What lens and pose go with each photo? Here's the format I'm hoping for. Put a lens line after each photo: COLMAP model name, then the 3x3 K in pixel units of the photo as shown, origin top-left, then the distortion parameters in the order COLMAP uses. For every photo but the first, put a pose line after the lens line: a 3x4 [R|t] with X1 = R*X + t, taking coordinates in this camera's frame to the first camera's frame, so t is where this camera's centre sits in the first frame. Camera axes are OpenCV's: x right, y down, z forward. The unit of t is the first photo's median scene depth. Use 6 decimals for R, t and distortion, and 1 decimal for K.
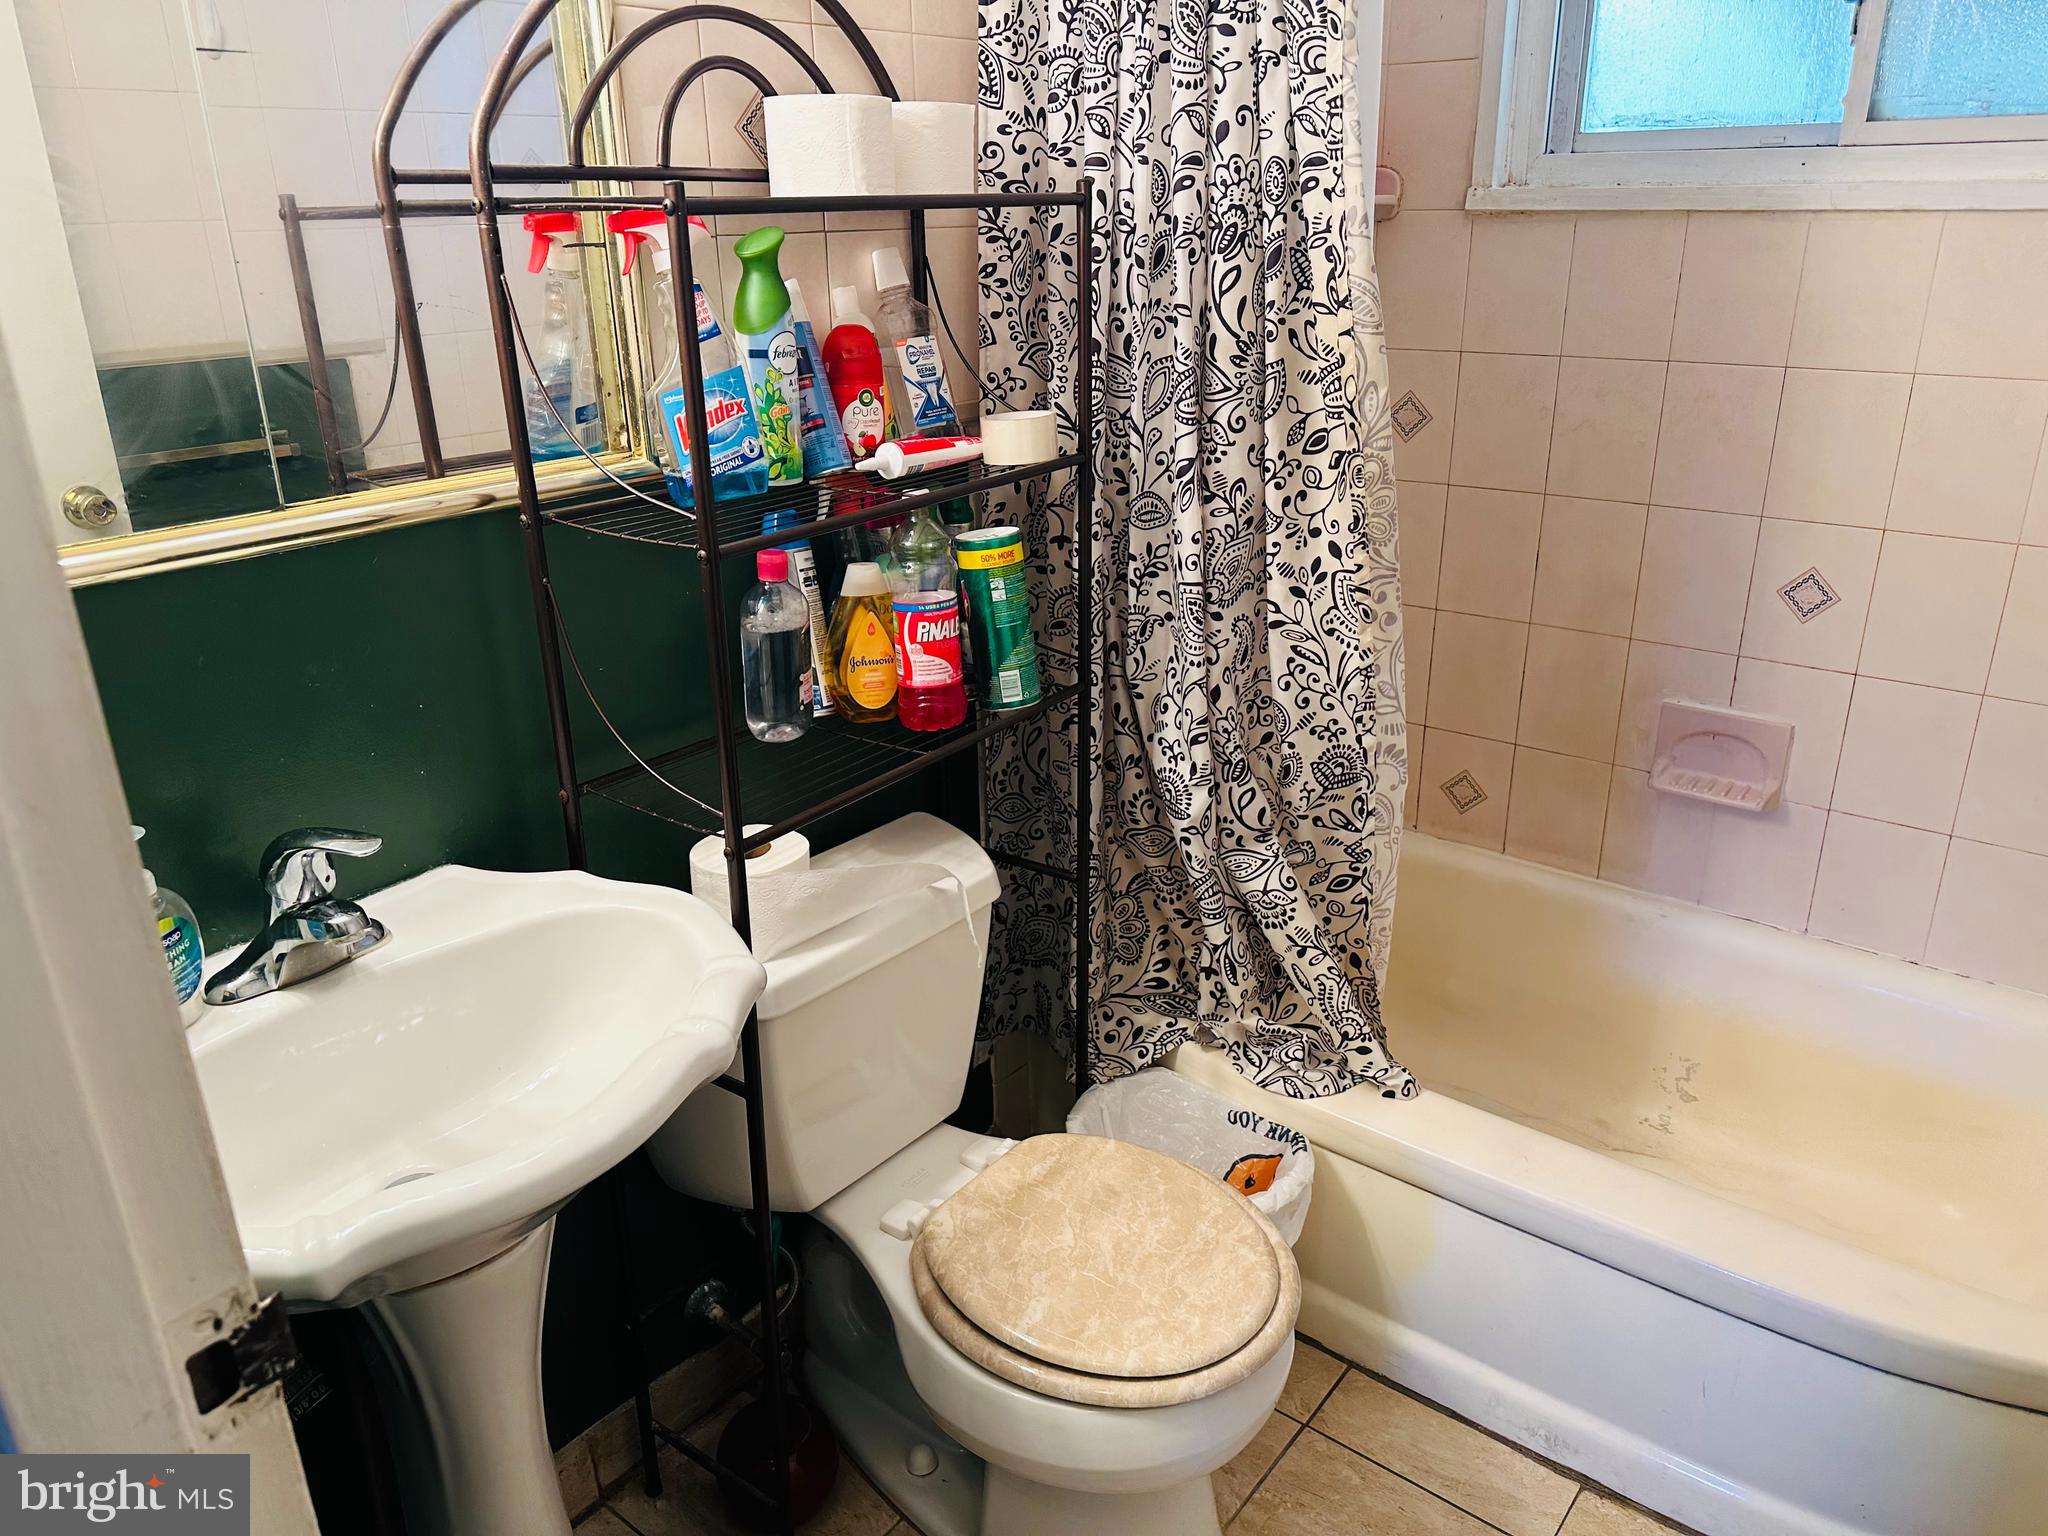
lens RADIAL K [[1448.9, 0, 980.0], [0, 1448.9, 774.0], [0, 0, 1]] dist [0.056341, -0.071594]
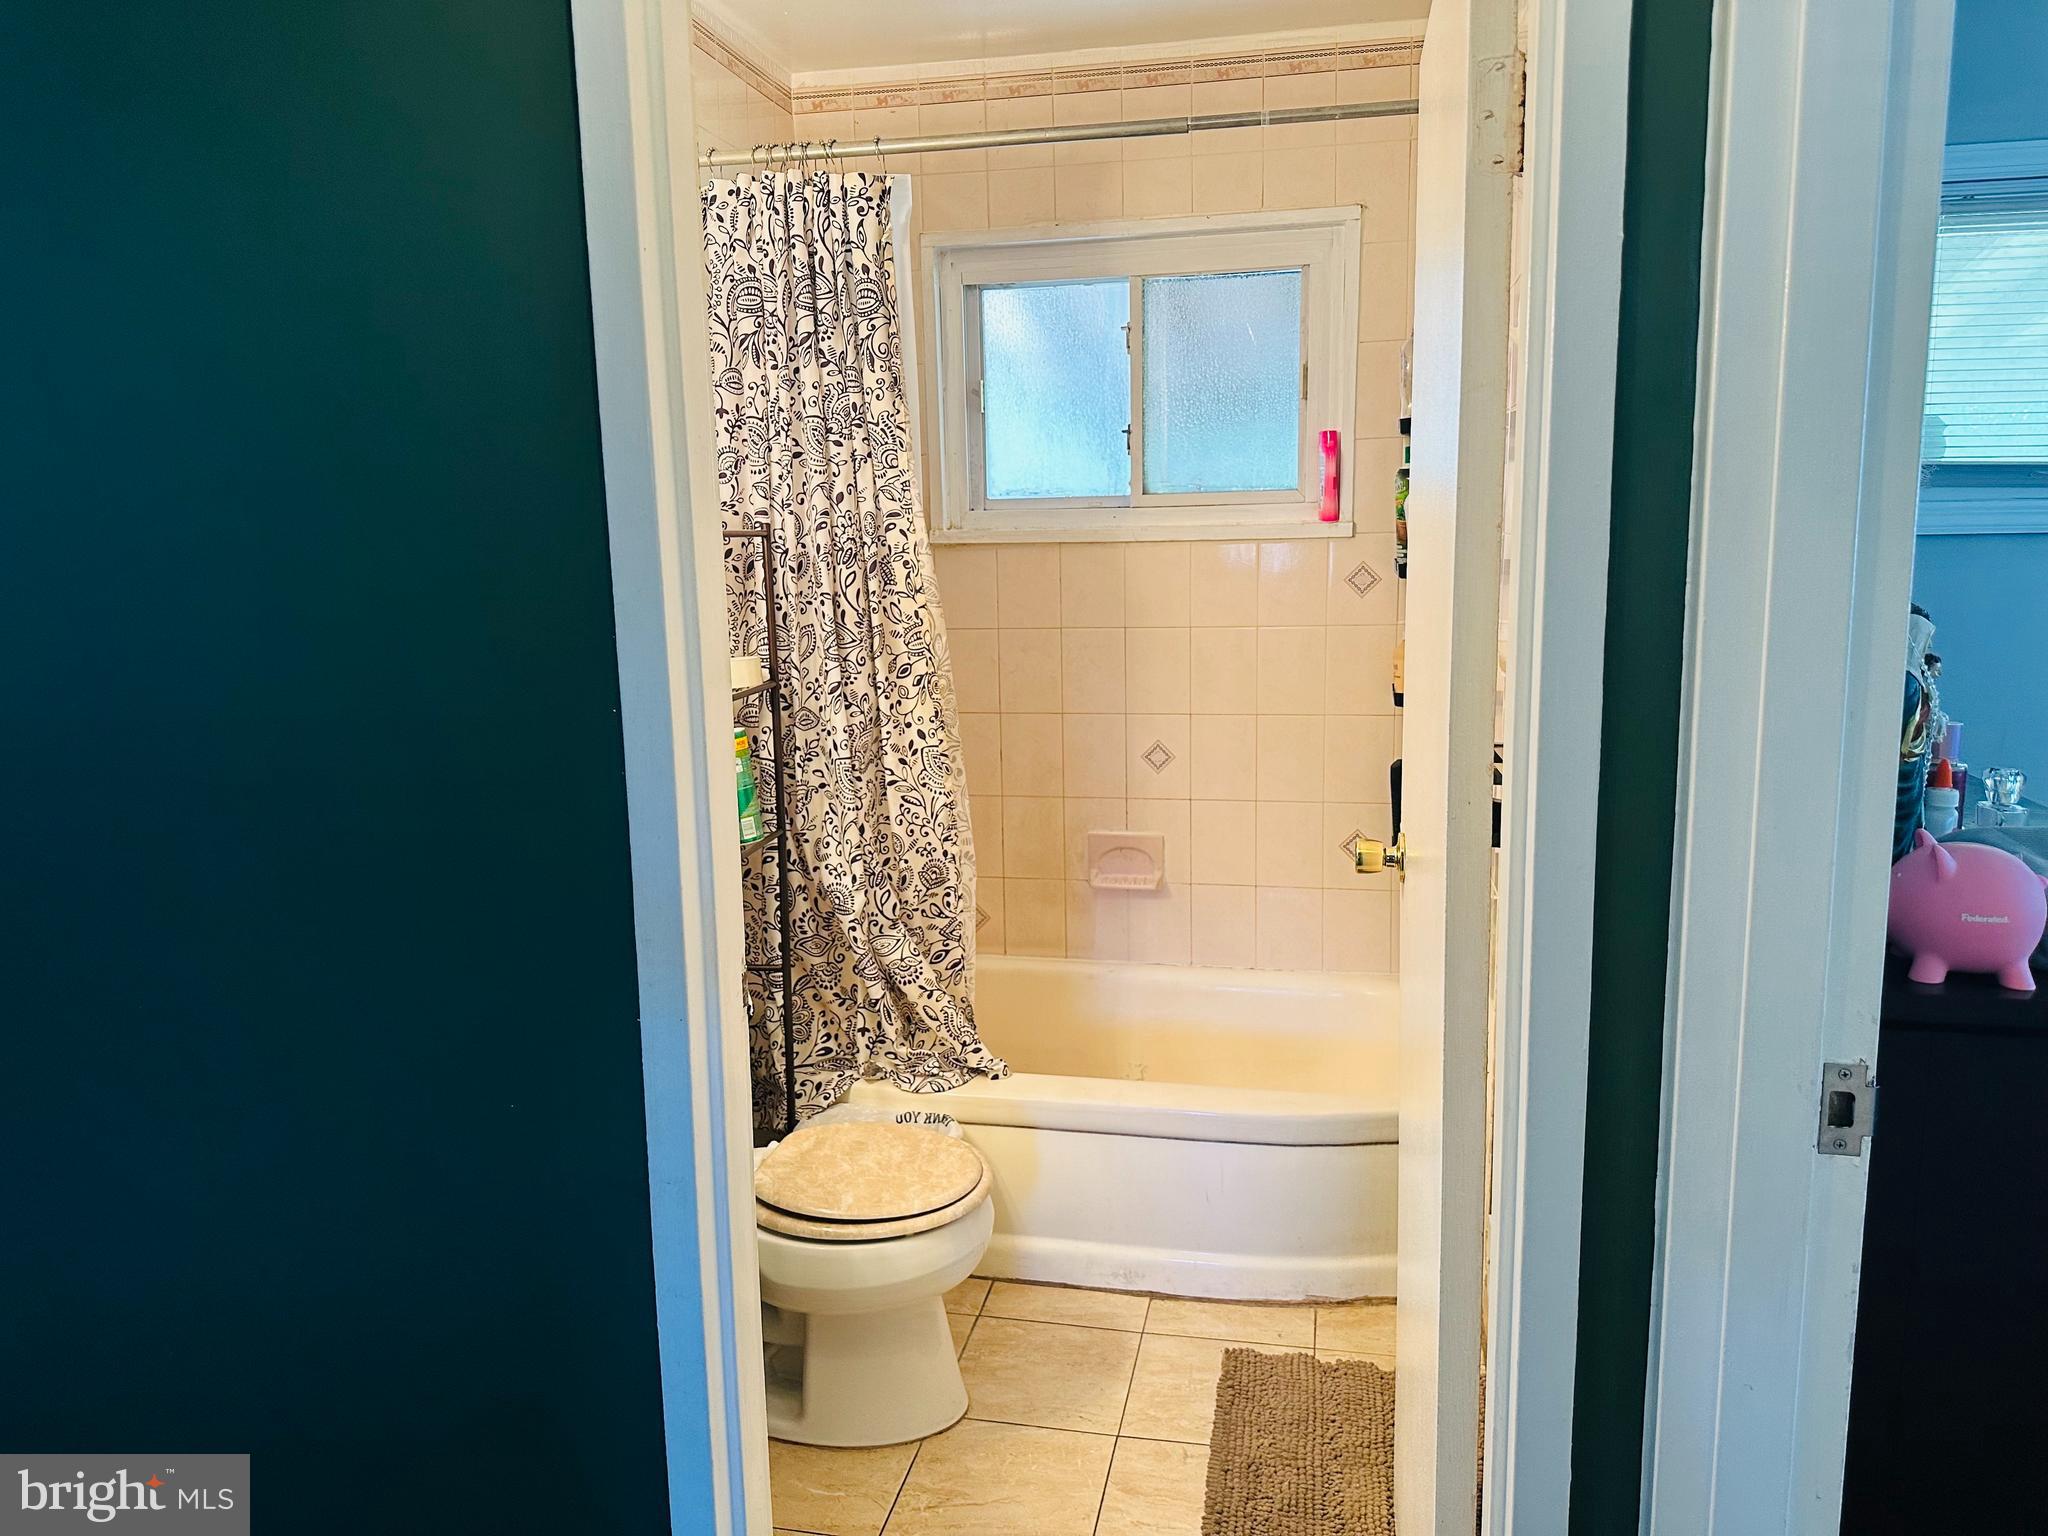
lens RADIAL K [[1448.9, 0, 1010.5], [0, 1448.9, 775.3], [0, 0, 1]] dist [0.056341, -0.071594]
pose [[0.891061, -0.072056, 0.448128, -0.394605], [0.165433, 0.970961, -0.172823, 0.186322], [-0.422661, 0.228131, 0.877105, -0.458911]]
